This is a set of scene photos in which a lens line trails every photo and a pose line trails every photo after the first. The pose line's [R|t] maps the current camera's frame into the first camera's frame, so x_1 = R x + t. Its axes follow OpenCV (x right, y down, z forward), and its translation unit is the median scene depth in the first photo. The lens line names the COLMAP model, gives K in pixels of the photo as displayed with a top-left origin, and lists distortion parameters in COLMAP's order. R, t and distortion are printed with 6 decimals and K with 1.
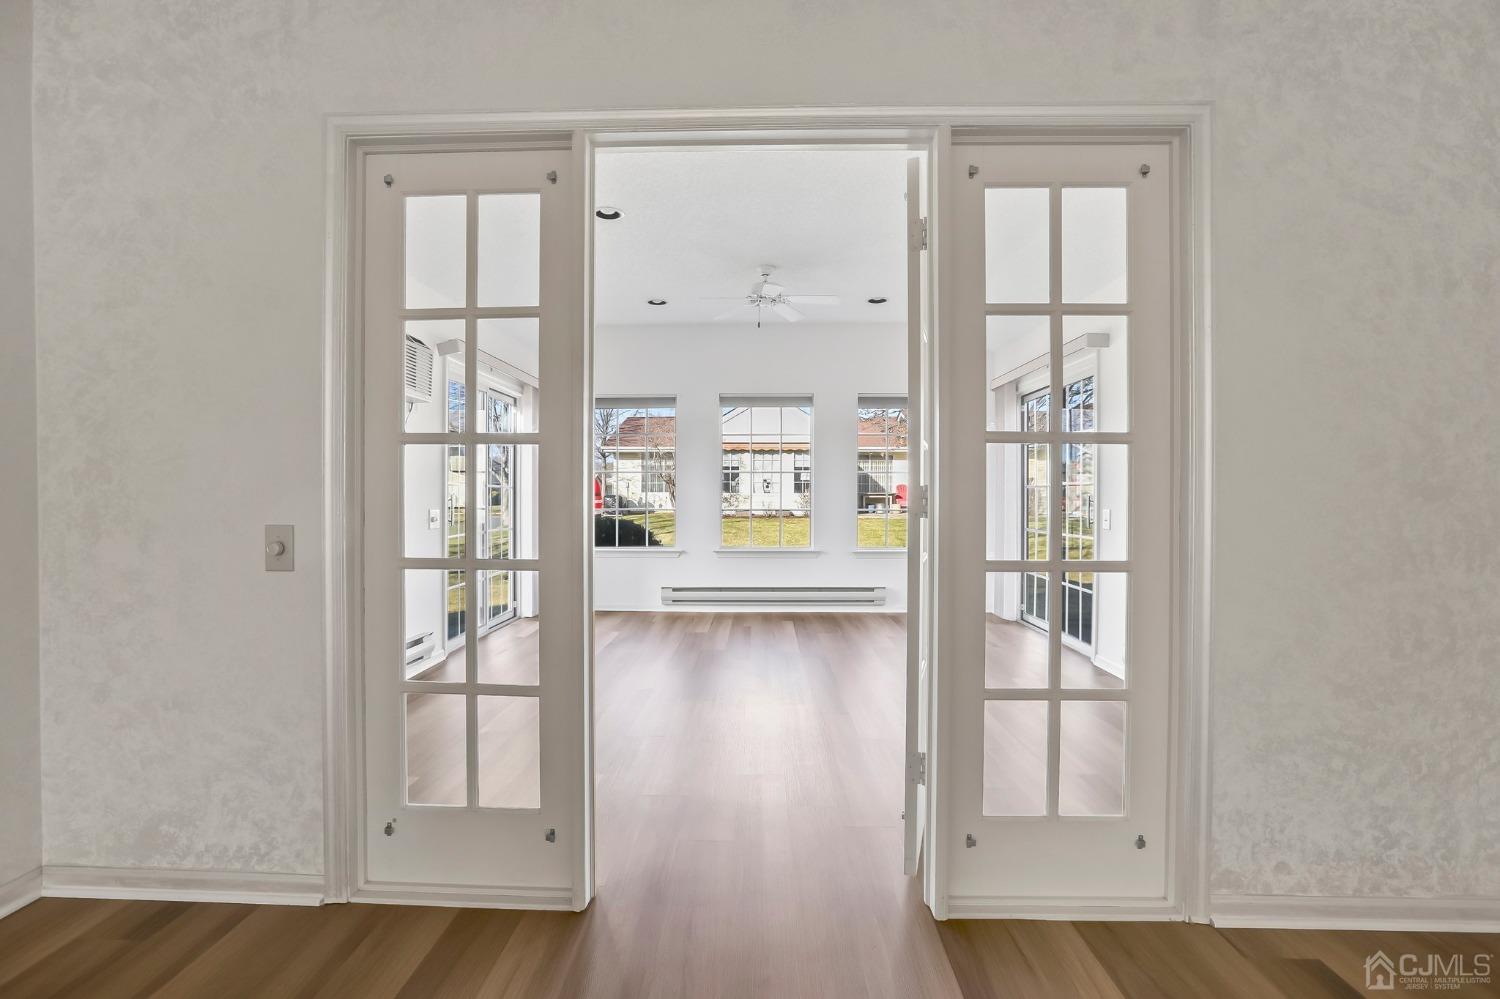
lens RADIAL K [[698.3, 0, 746.1], [0, 698.3, 499.5], [0, 0, 1]] dist [-0.017161, 0.005155]
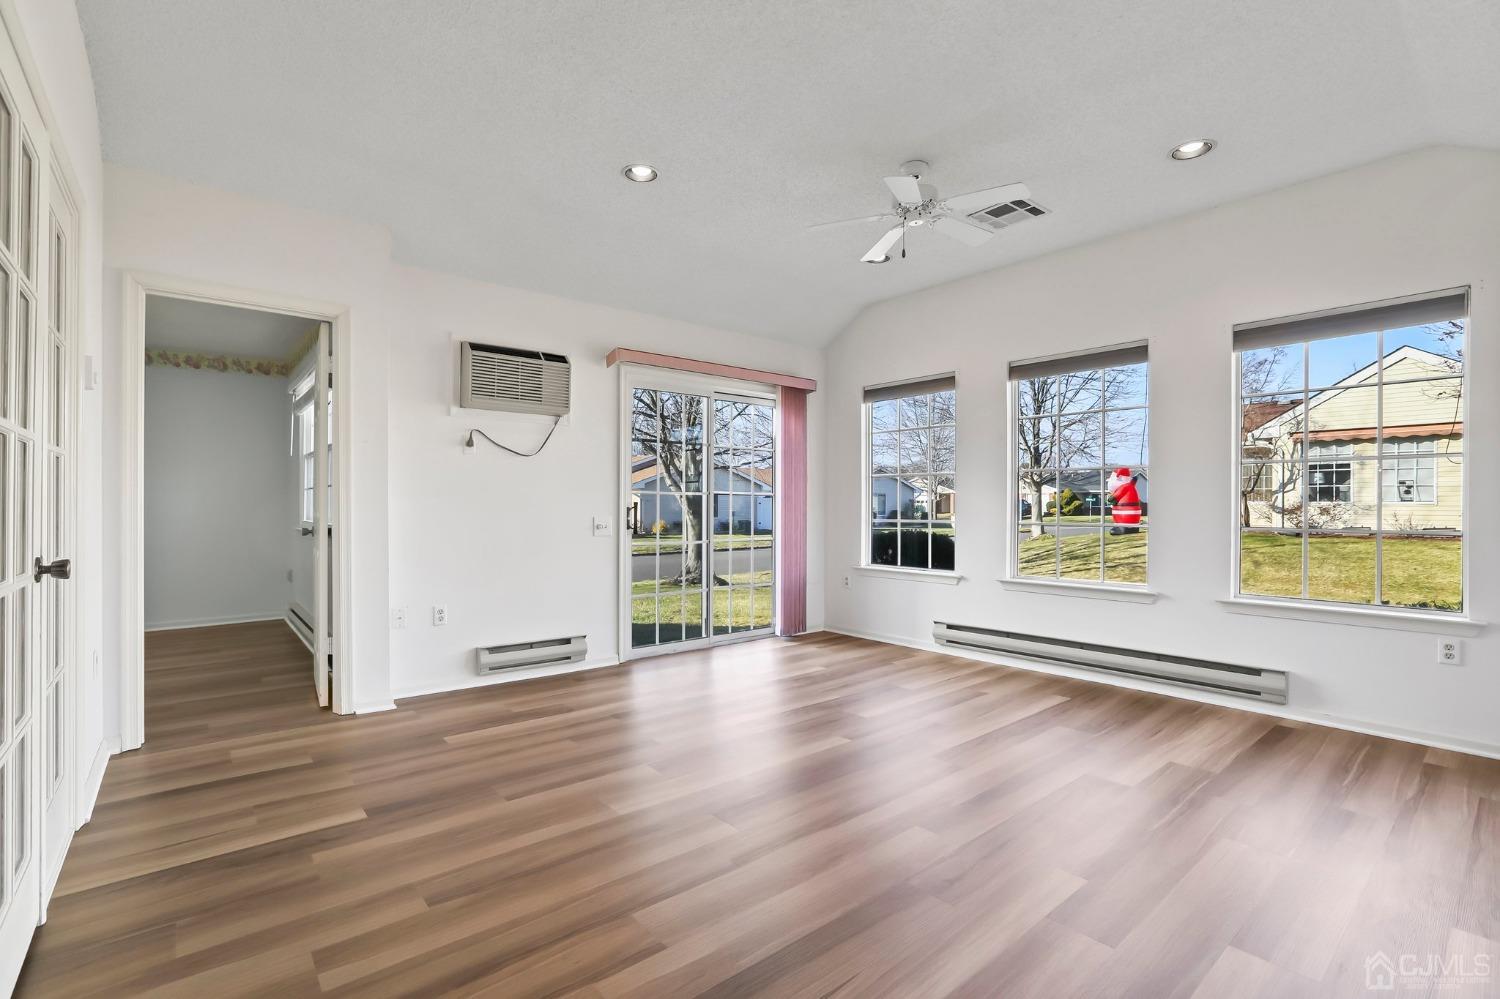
lens RADIAL K [[698.3, 0, 749.2], [0, 698.3, 503.9], [0, 0, 1]] dist [-0.017161, 0.005155]
pose [[0.659991, -0.000969, -0.751273, 0.294471], [-0.005153, 0.999970, -0.005817, -0.000109], [0.751256, 0.007711, 0.659966, 0.293422]]
